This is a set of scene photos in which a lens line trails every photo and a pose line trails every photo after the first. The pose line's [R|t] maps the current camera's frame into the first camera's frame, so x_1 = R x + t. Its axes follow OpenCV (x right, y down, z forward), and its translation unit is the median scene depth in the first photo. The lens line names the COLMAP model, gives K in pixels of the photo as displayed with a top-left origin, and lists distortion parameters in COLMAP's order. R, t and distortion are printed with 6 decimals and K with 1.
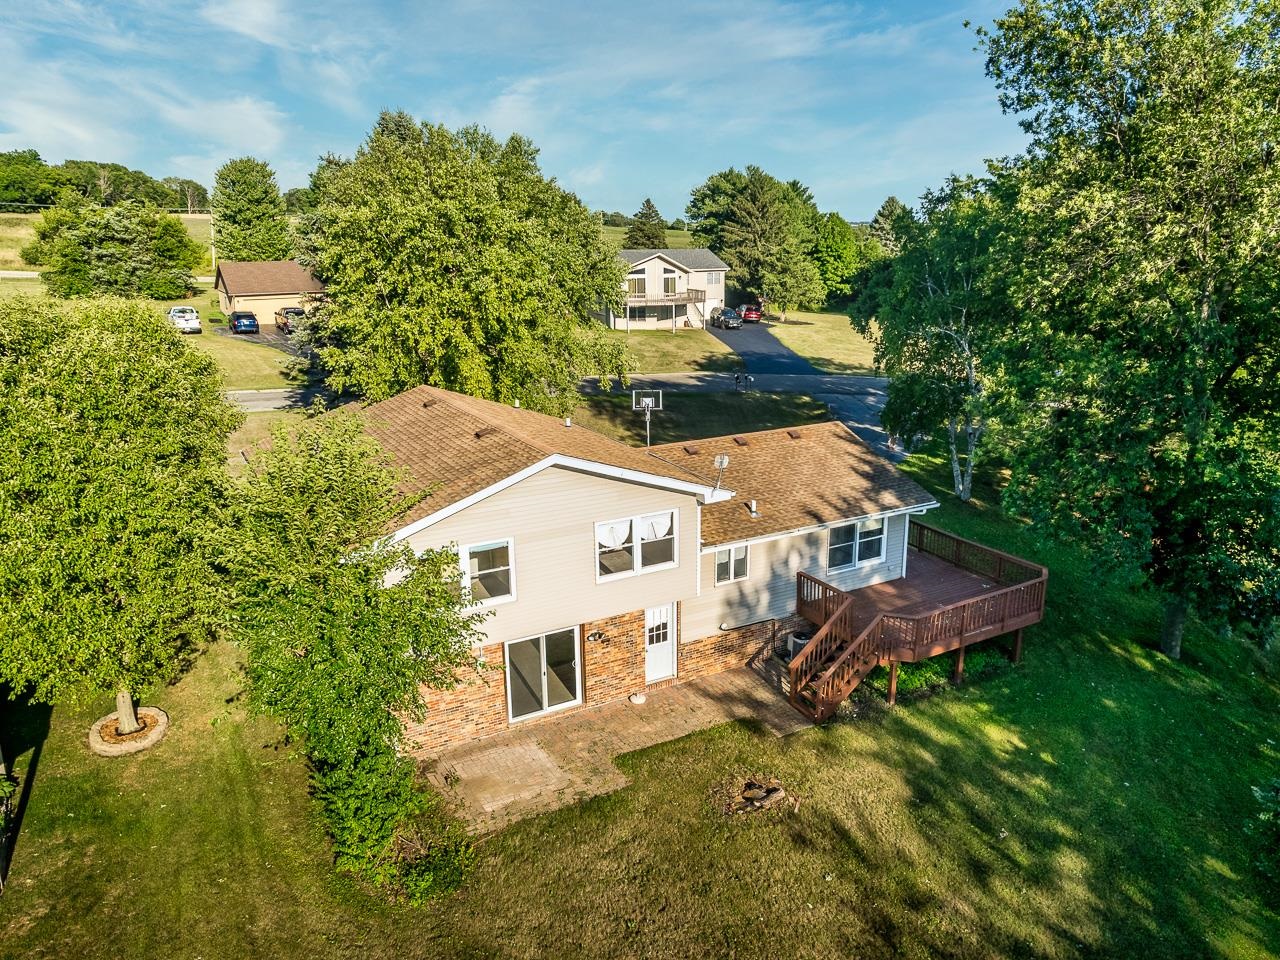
lens RADIAL K [[915.2, 0, 640.0], [0, 915.2, 480.0], [0, 0, 1]] dist [-0.039322, -0.000581]
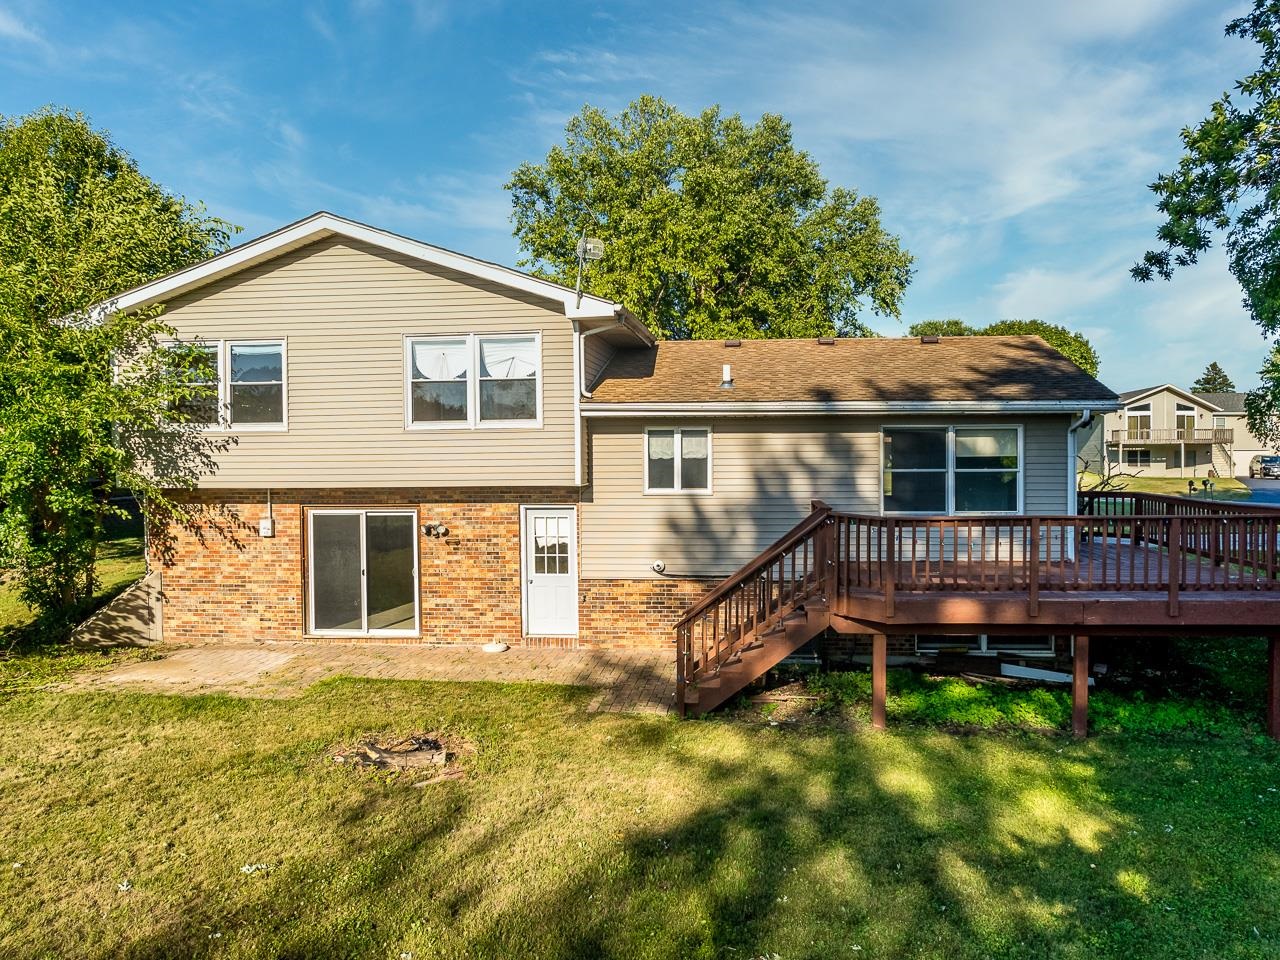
lens RADIAL K [[915.2, 0, 640.0], [0, 915.2, 480.0], [0, 0, 1]] dist [-0.039322, -0.000581]
pose [[0.819924, 0.022468, -0.572032, 0.456007], [-0.149947, 0.972772, -0.176720, 0.227929], [0.552486, 0.230672, 0.800968, 0.523746]]
